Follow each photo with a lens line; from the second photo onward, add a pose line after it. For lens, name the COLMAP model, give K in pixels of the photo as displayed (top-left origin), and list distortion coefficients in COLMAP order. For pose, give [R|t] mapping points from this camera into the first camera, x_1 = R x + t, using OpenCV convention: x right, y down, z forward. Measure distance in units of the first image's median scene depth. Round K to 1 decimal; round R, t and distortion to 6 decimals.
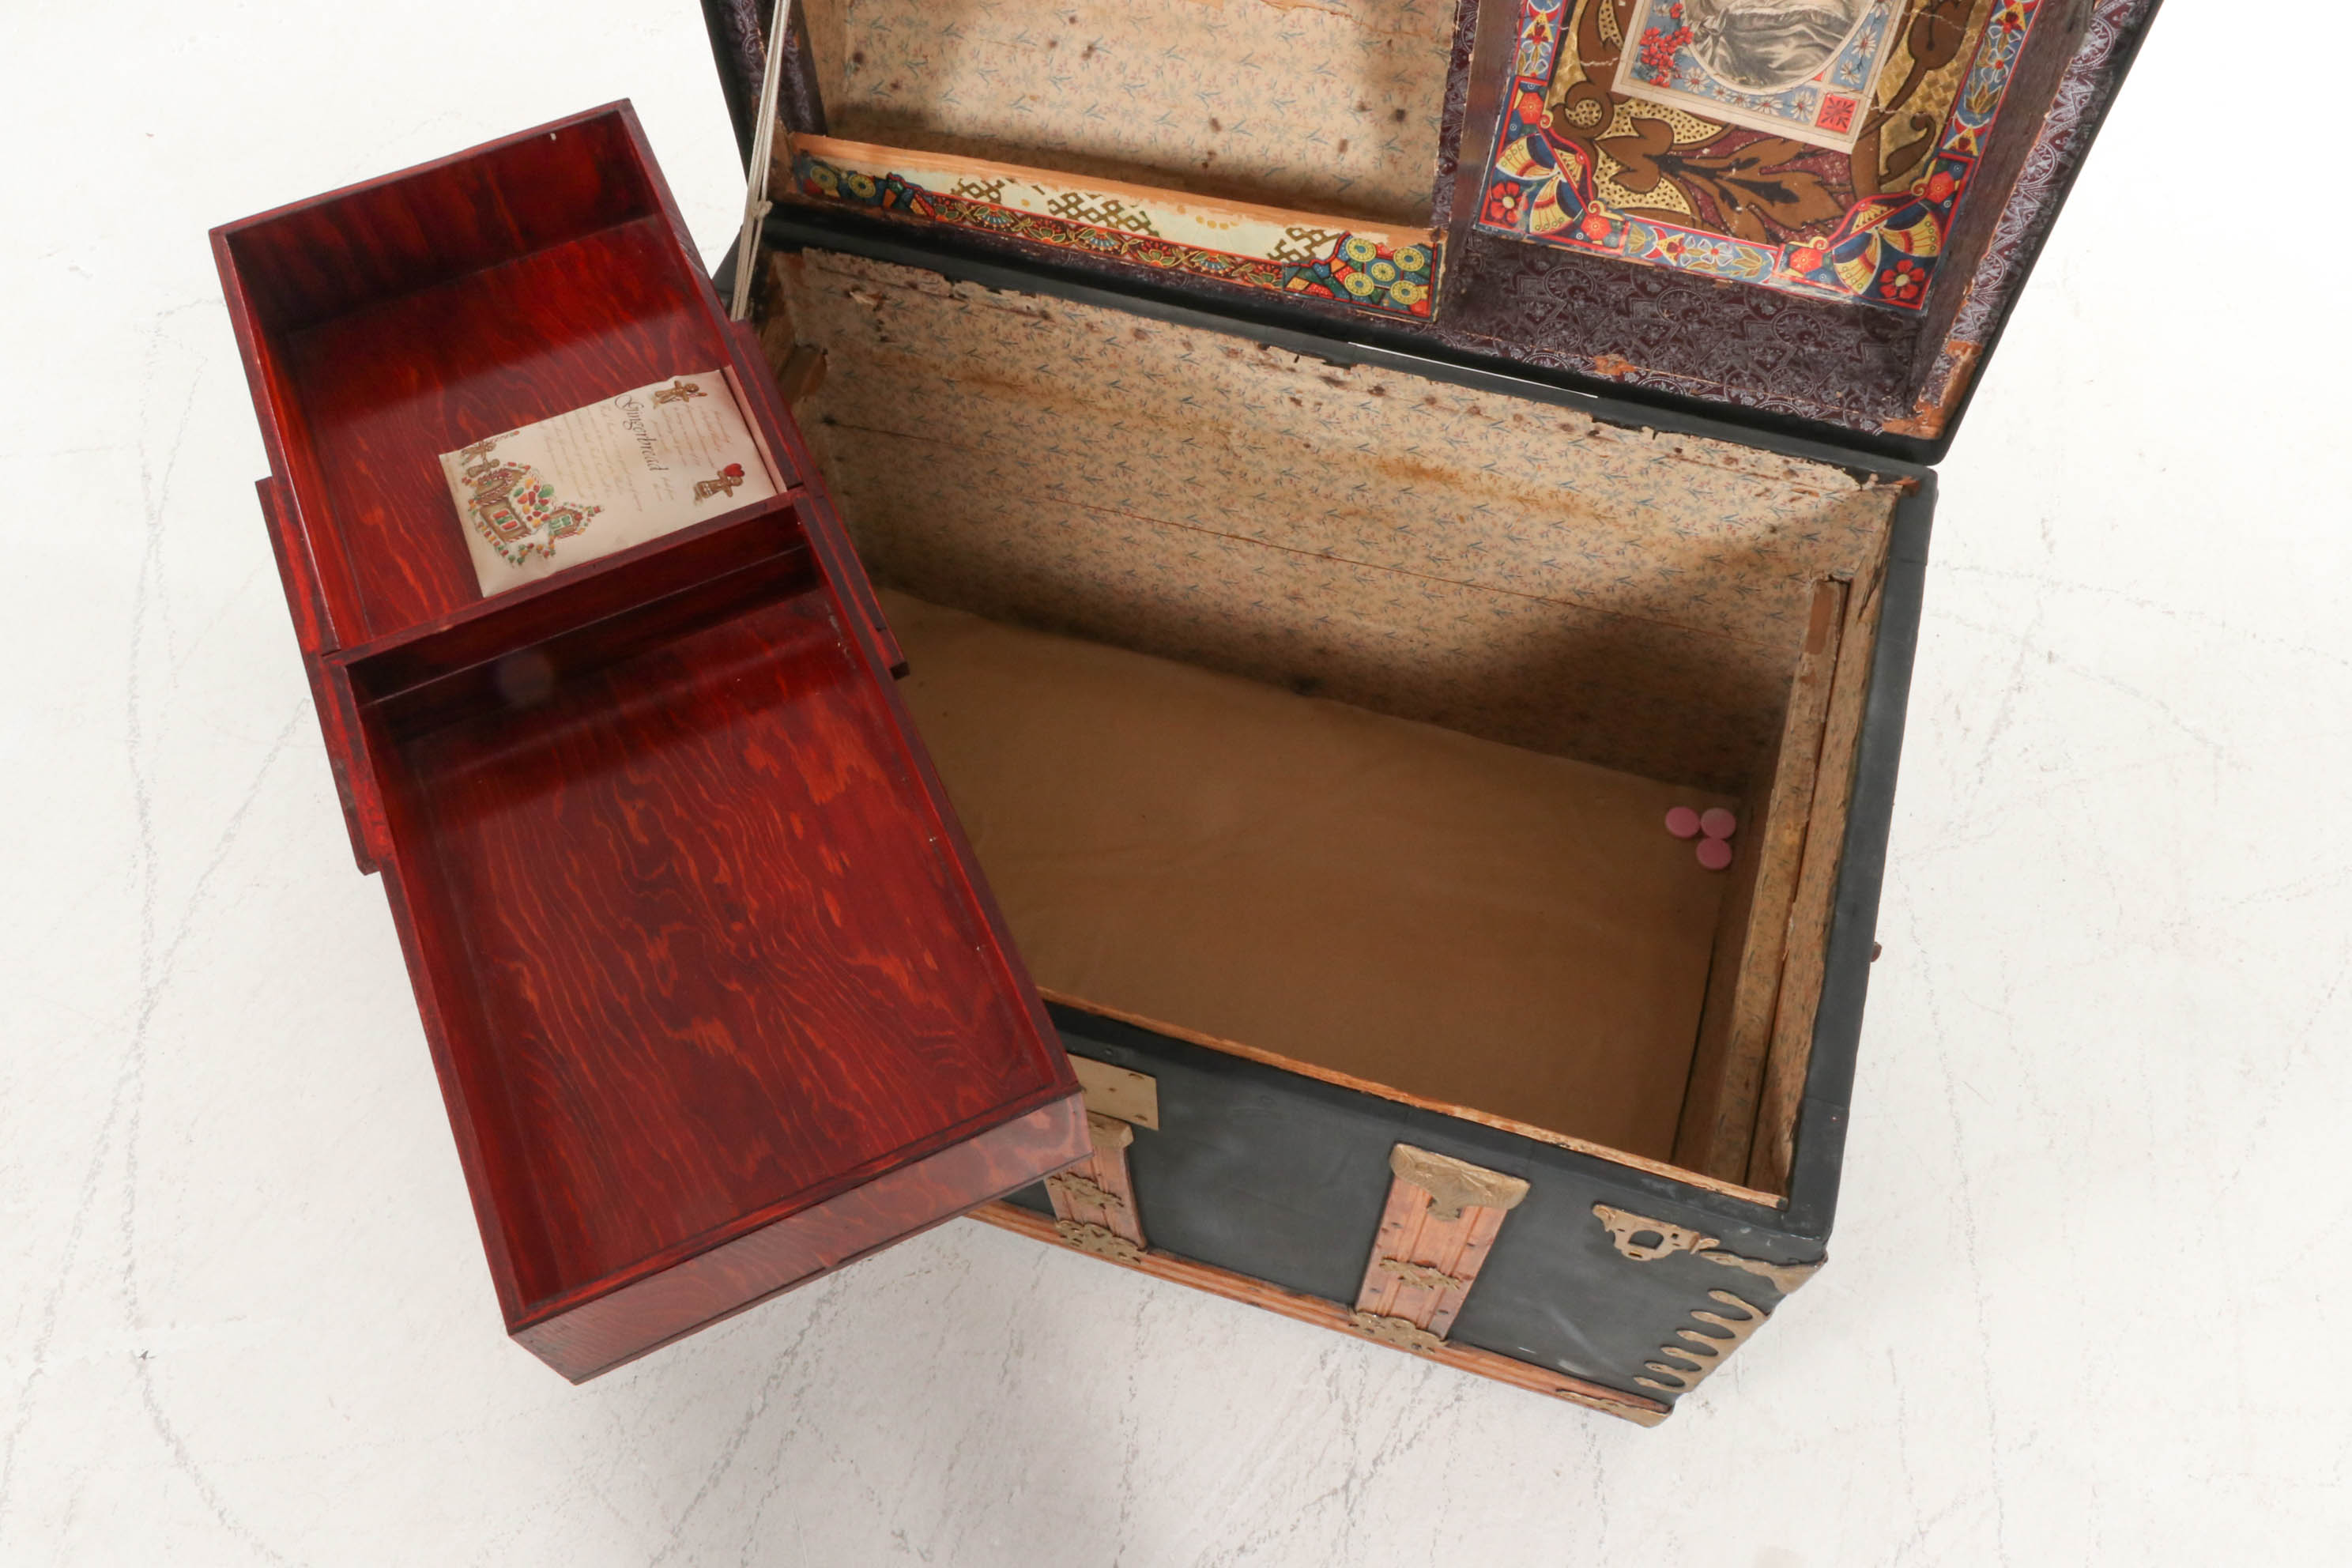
lens RADIAL K [[1871.4, 0, 1181.7], [0, 1871.4, 797.4], [0, 0, 1]] dist [-0.039509, 0.013777]
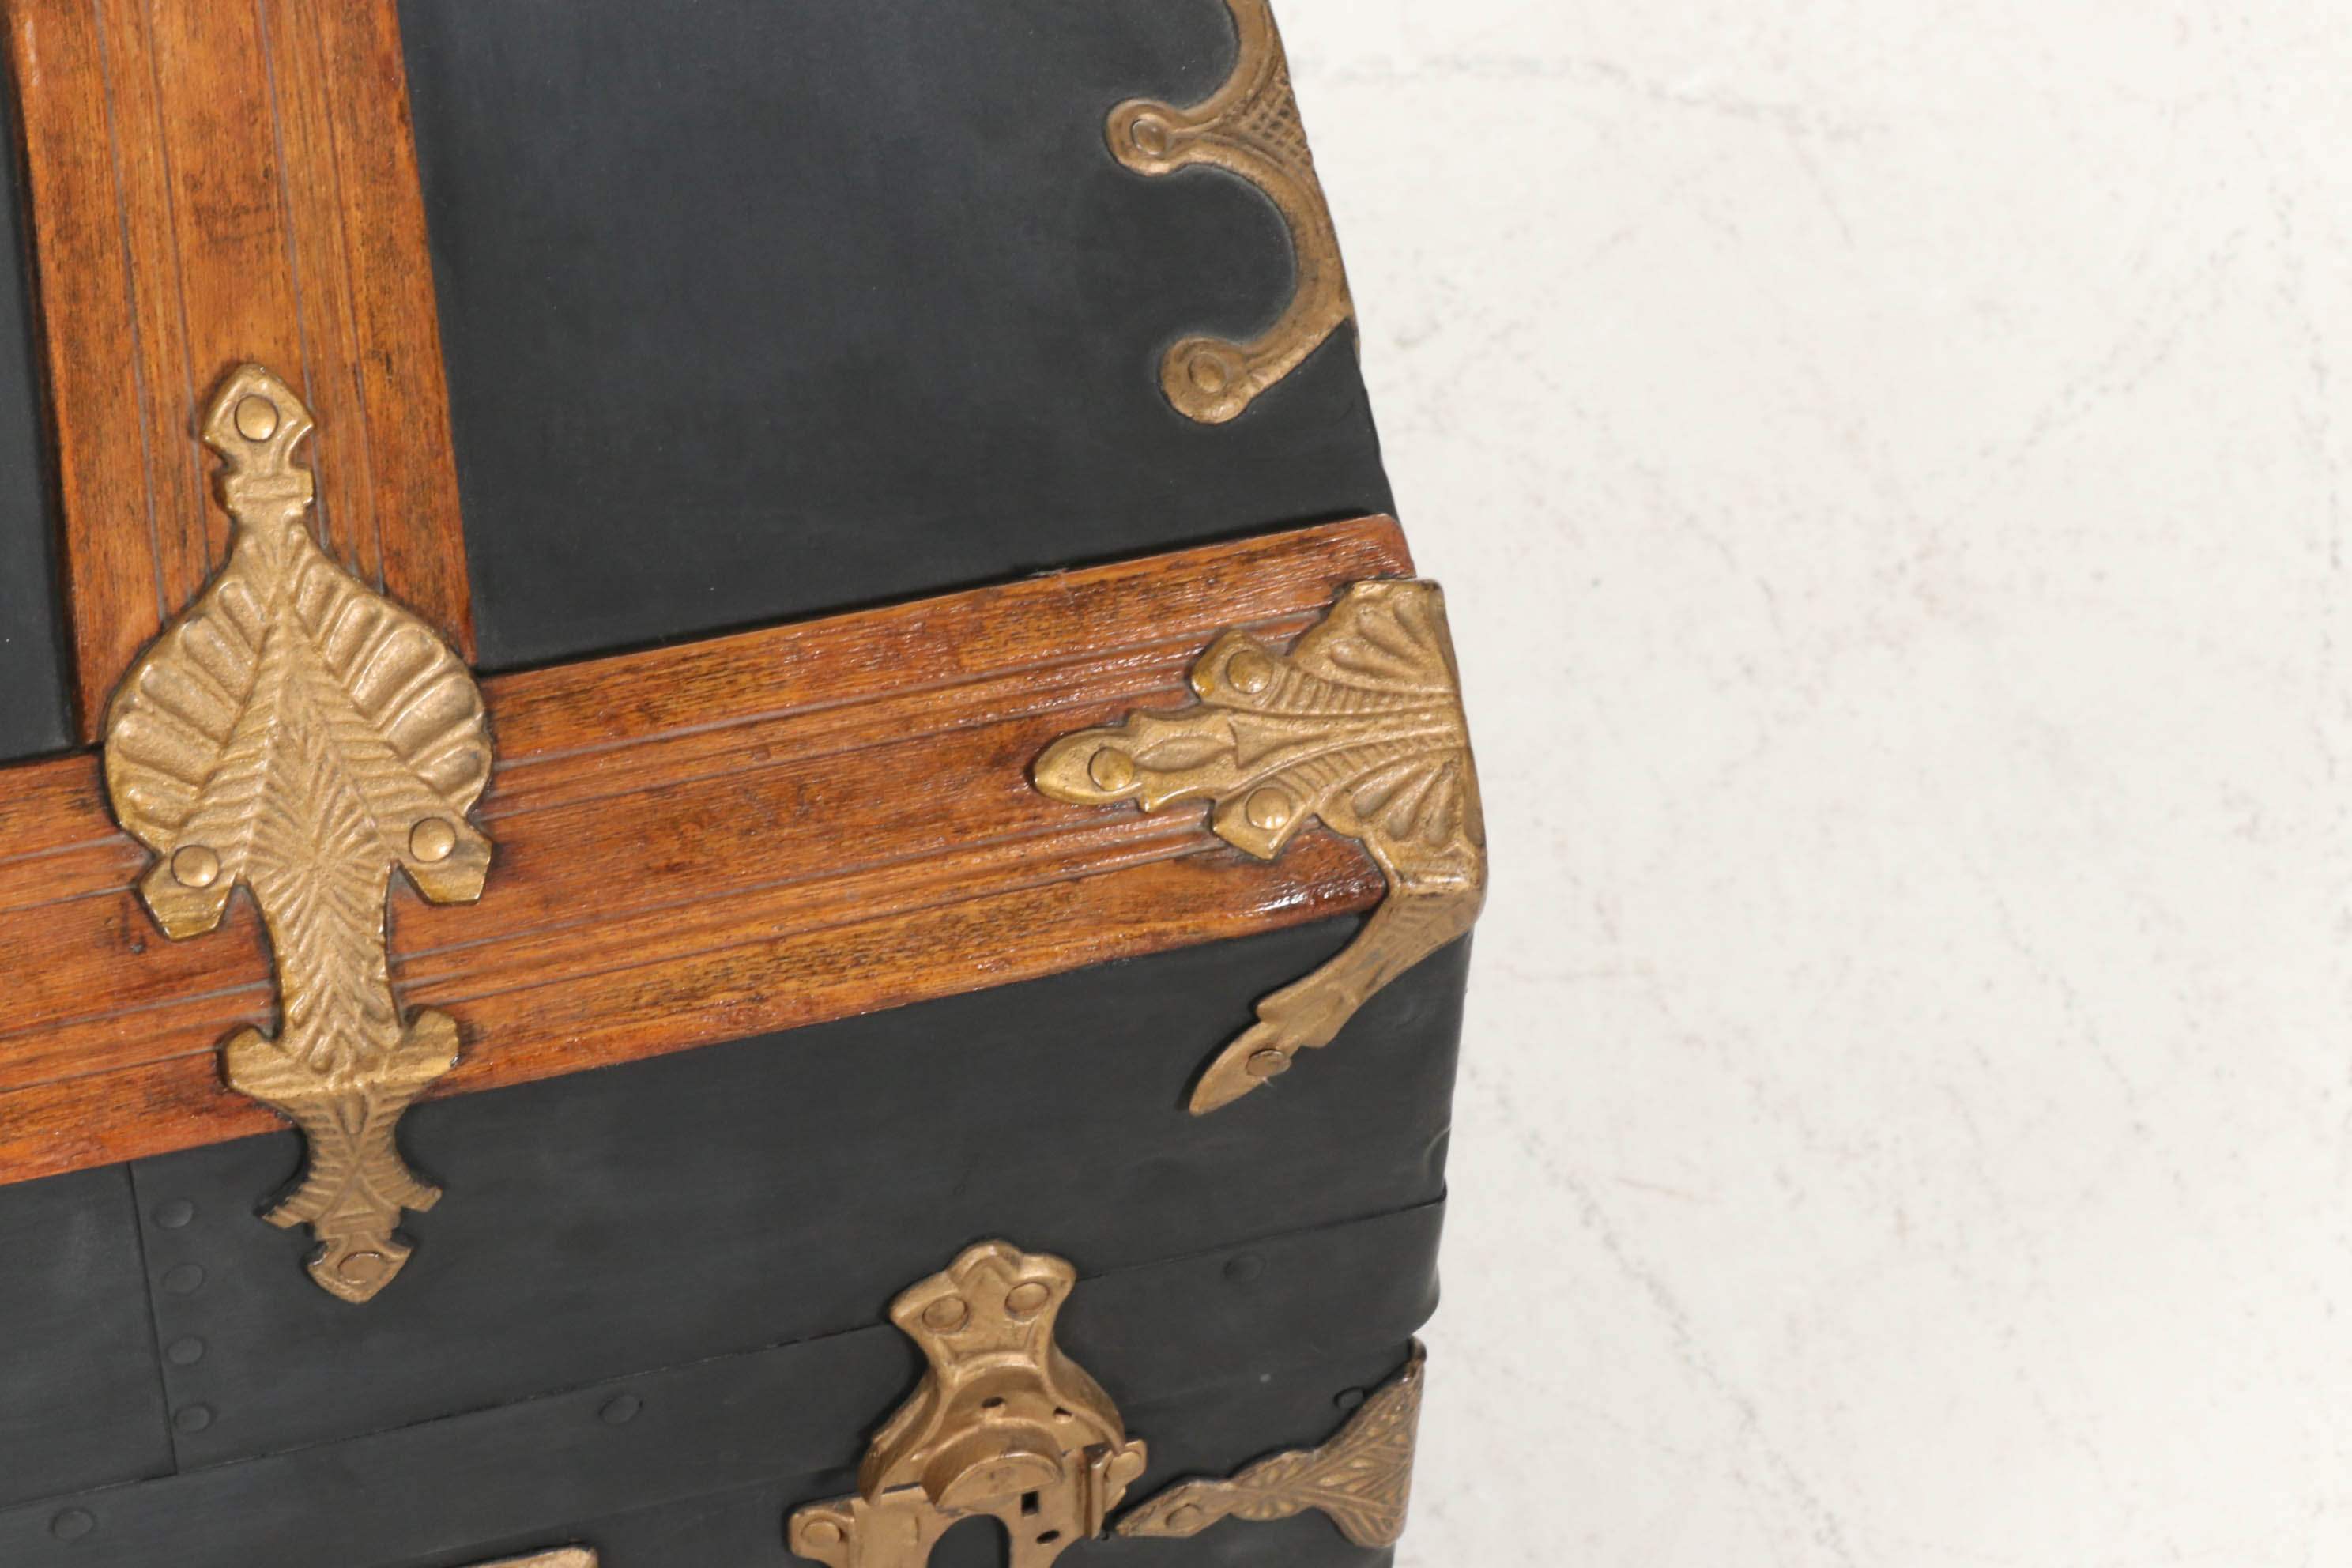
lens RADIAL K [[6547.4, 0, 1176.4], [0, 6547.4, 786.6], [0, 0, 1]] dist [-0.182919, 0.000000]
pose [[0.835256, -0.390063, 0.387553, -0.099861], [0.451549, 0.888773, -0.078652, 0.174212], [-0.313768, 0.240694, 0.918486, -0.114392]]
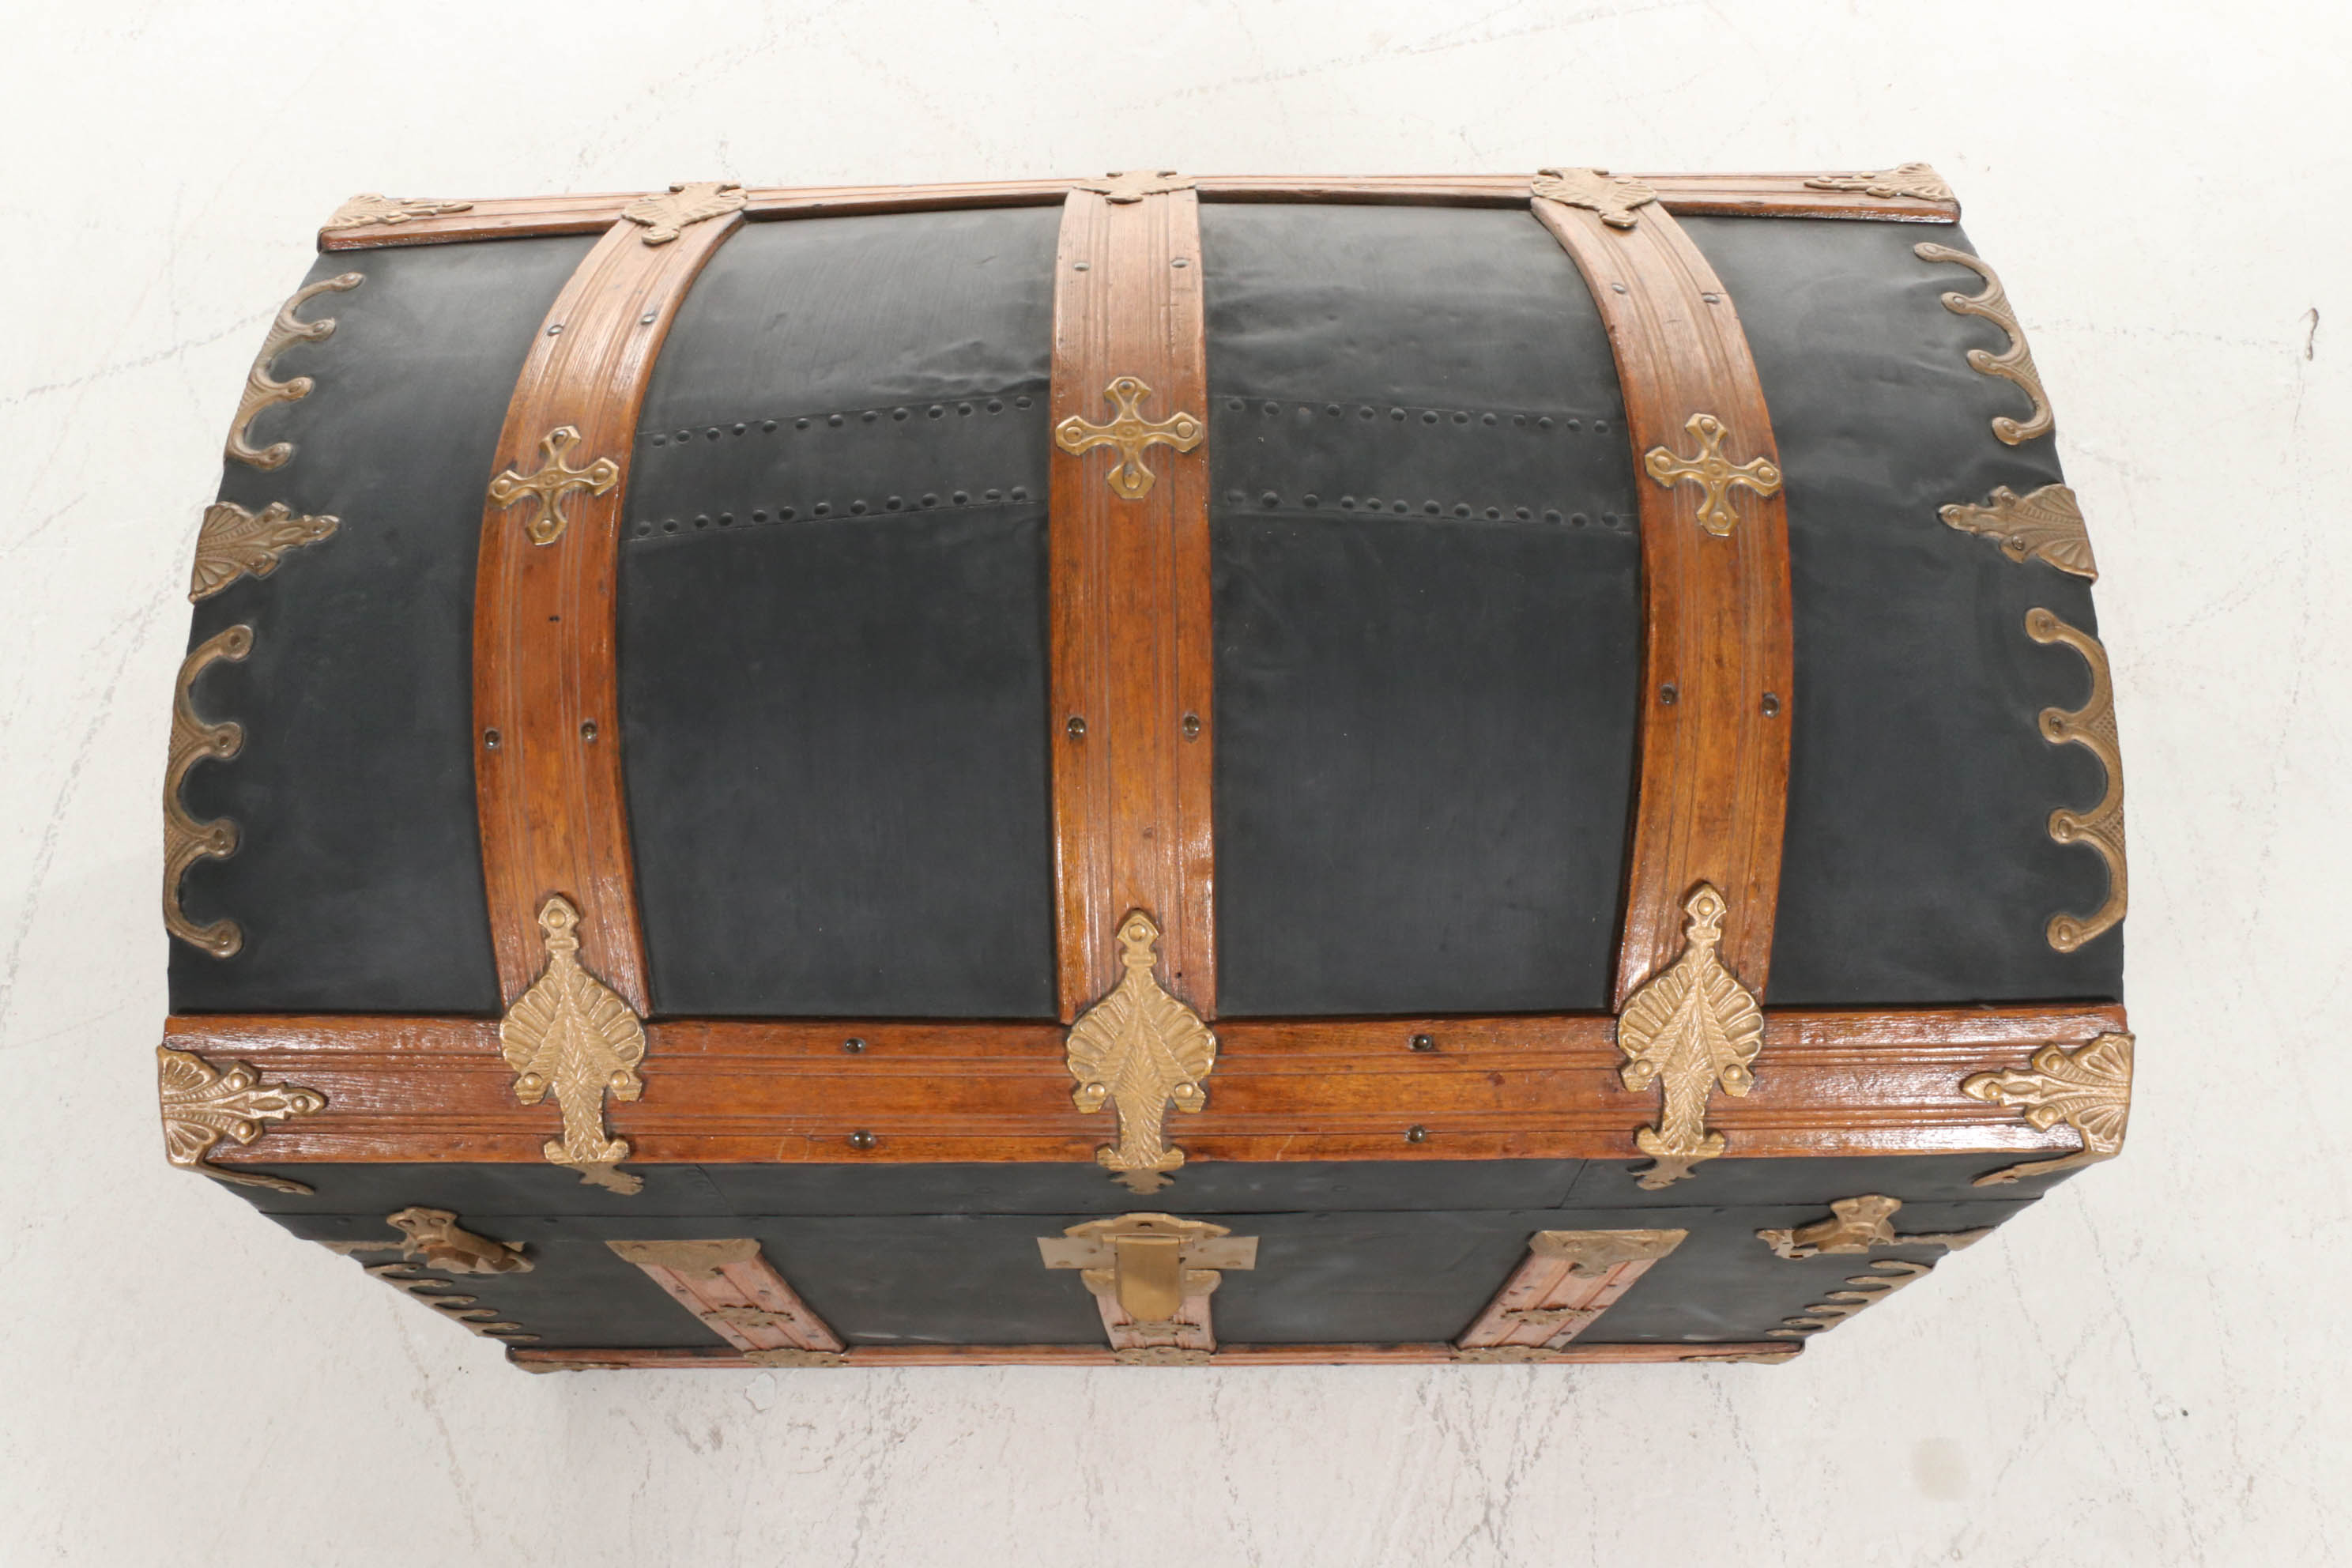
lens RADIAL K [[2107.4, 0, 1188.6], [0, 2107.4, 796.2], [0, 0, 1]] dist [-0.035513, -0.004965]
pose [[0.952674, -0.272968, 0.133794, -0.100541], [0.258667, 0.959103, 0.114943, -0.141725], [-0.159698, -0.074895, 0.984321, 0.027404]]
